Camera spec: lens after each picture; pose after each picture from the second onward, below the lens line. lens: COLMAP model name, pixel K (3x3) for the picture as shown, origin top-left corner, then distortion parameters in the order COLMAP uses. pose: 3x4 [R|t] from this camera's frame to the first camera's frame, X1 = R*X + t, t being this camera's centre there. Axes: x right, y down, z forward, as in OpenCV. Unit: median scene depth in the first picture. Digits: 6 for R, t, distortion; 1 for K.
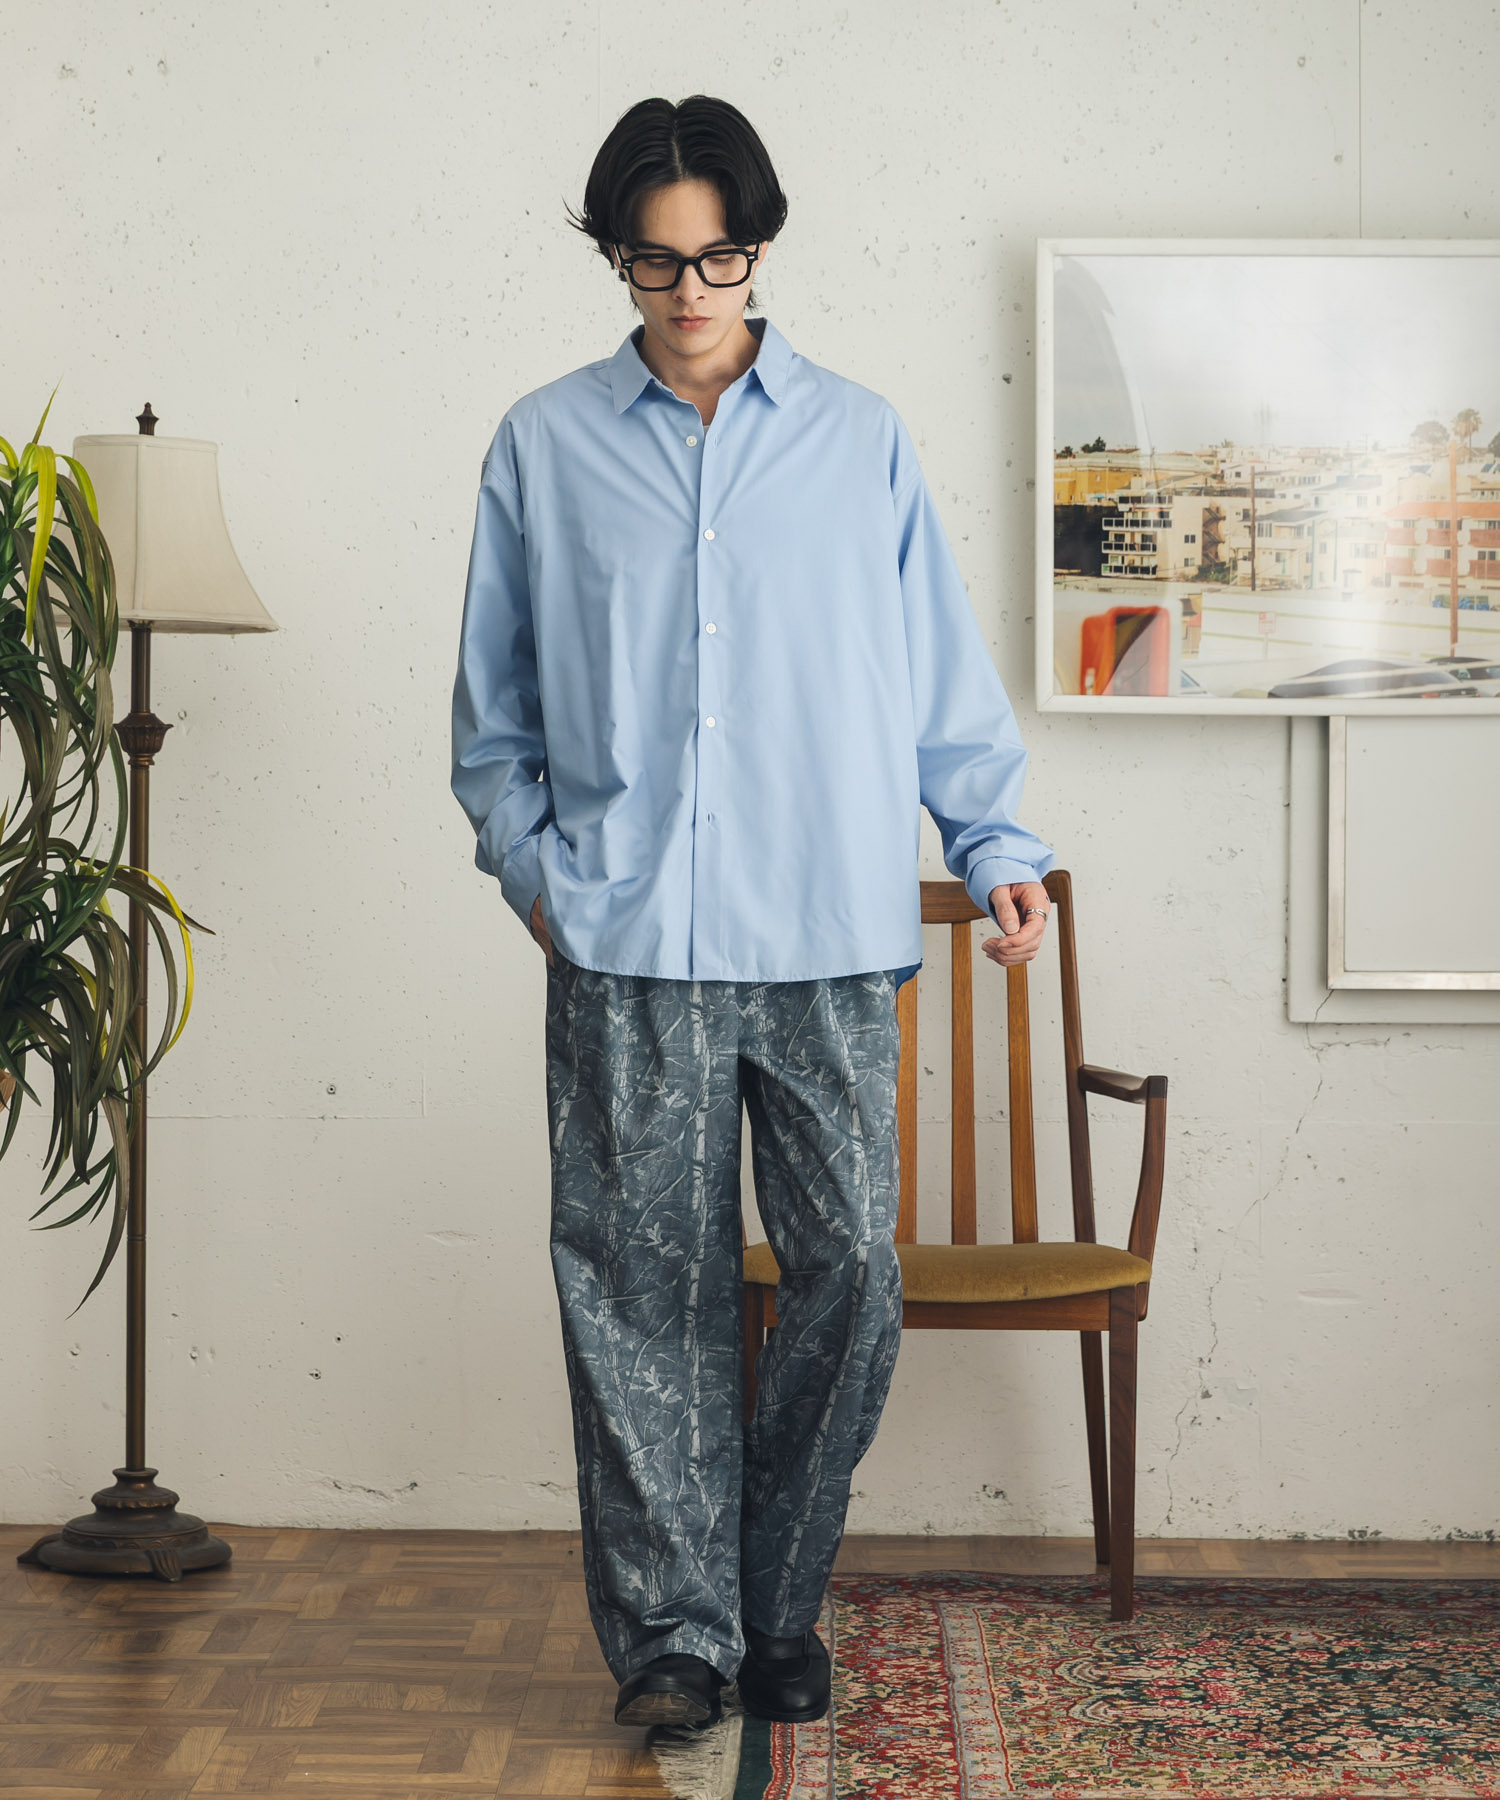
lens RADIAL K [[4298.4, 0, 742.4], [0, 4298.4, 822.5], [0, 0, 1]] dist [-0.014947, -0.186331]
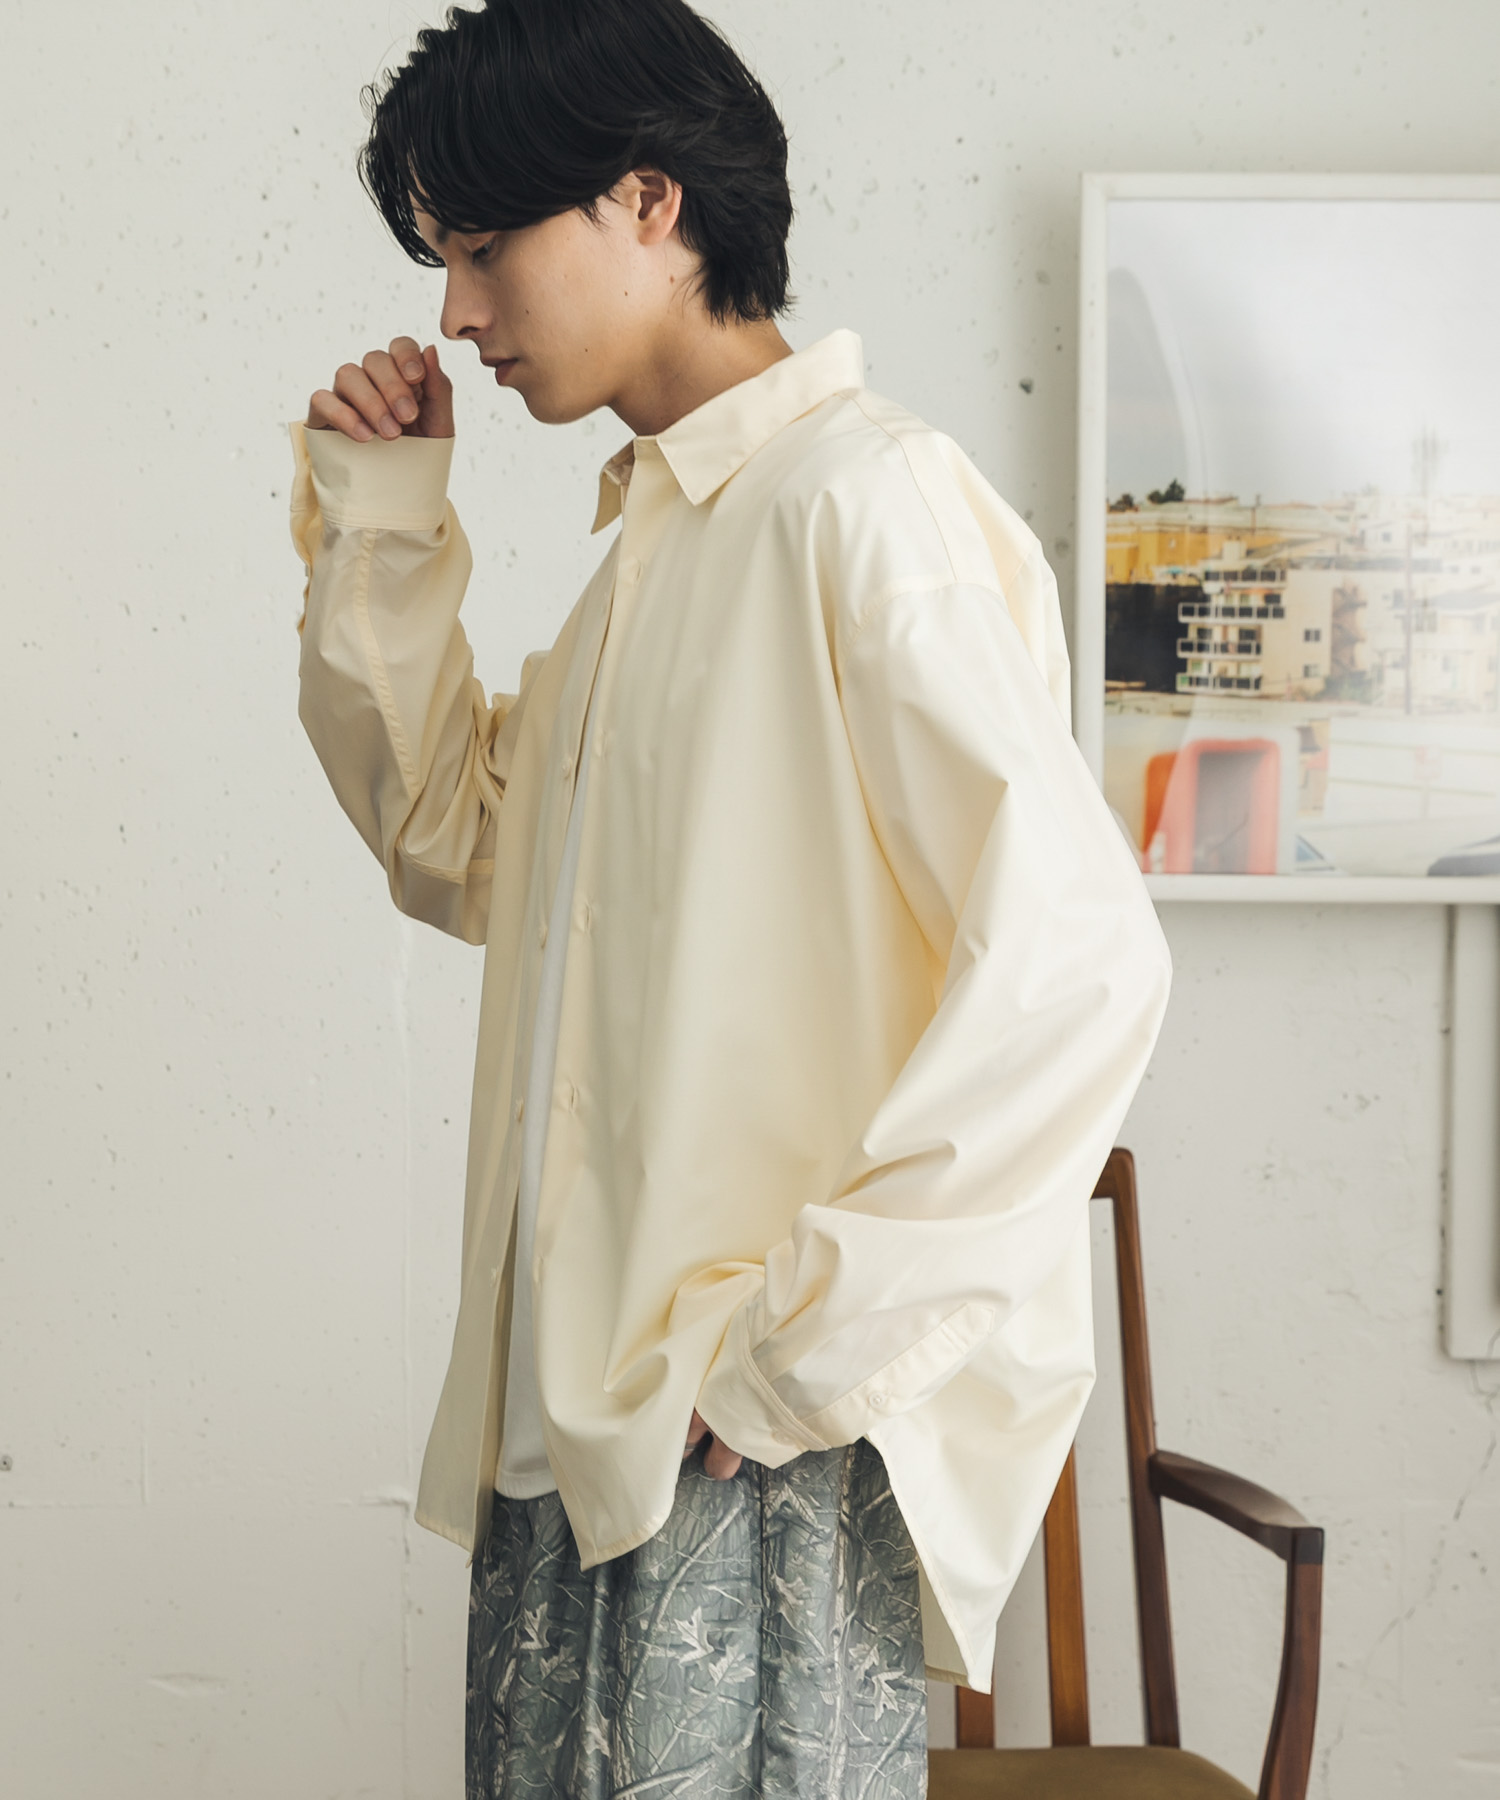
lens RADIAL K [[4010.5, 0, 638.1], [0, 4010.5, 819.1], [0, 0, 1]] dist [-0.005978, 0.014168]
pose [[0.999680, -0.002235, 0.025193, -0.013763], [0.001459, 0.999525, 0.030782, -0.057004], [-0.025250, -0.030735, 0.999209, 0.392407]]
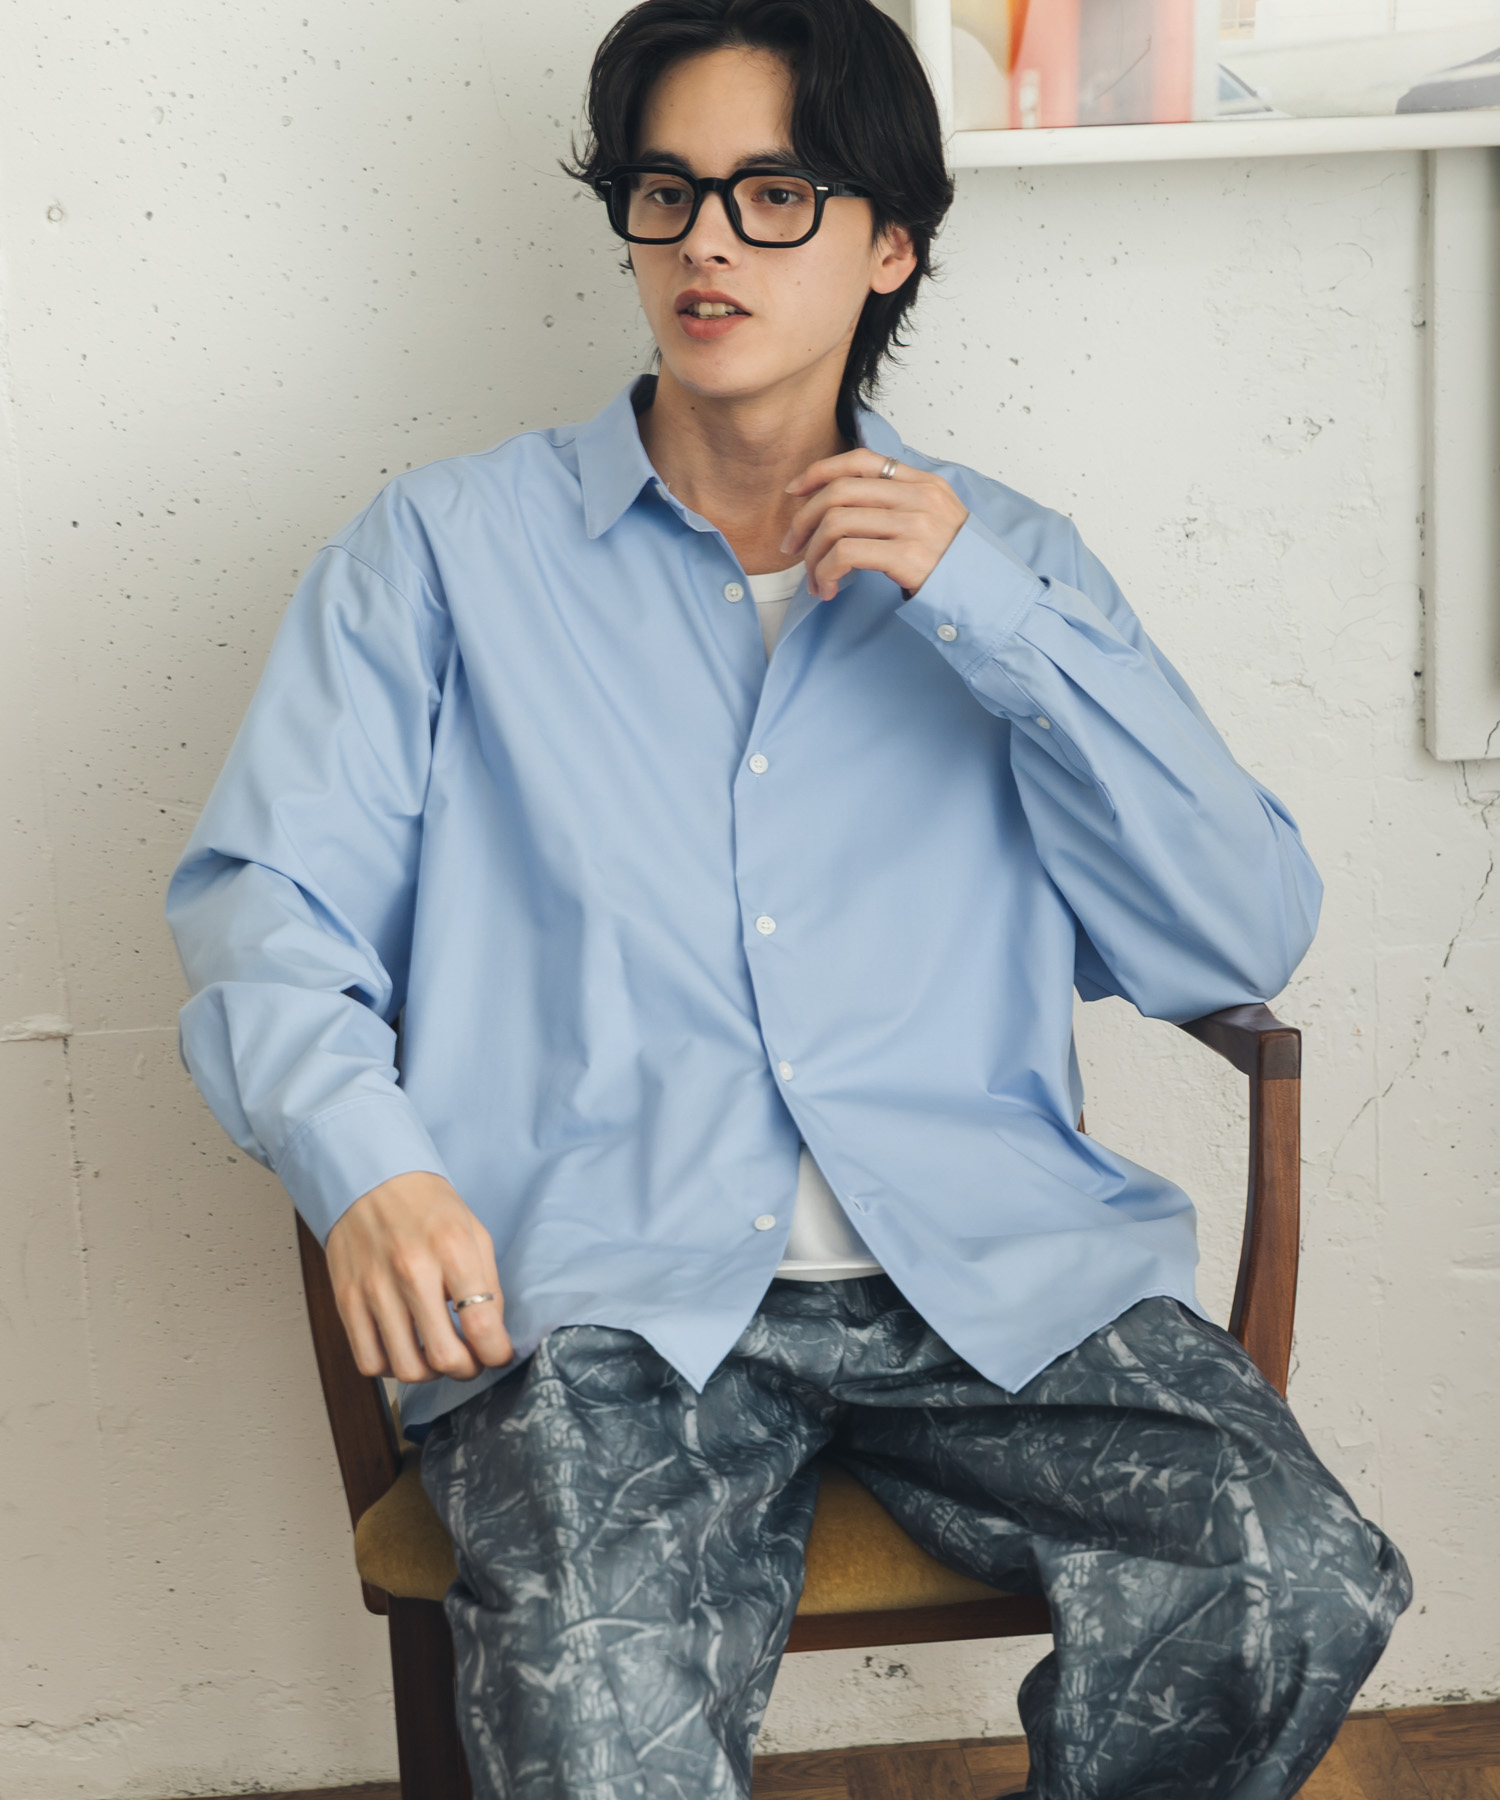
lens RADIAL K [[4264.4, 0, 743.4], [0, 4264.4, 988.4], [0, 0, 1]] dist [-0.012011, 0.078253]
pose [[0.993413, -0.072175, 0.089005, 0.000610], [0.049363, 0.970493, 0.236024, -0.050262], [-0.103414, -0.230075, 0.967663, 0.527497]]
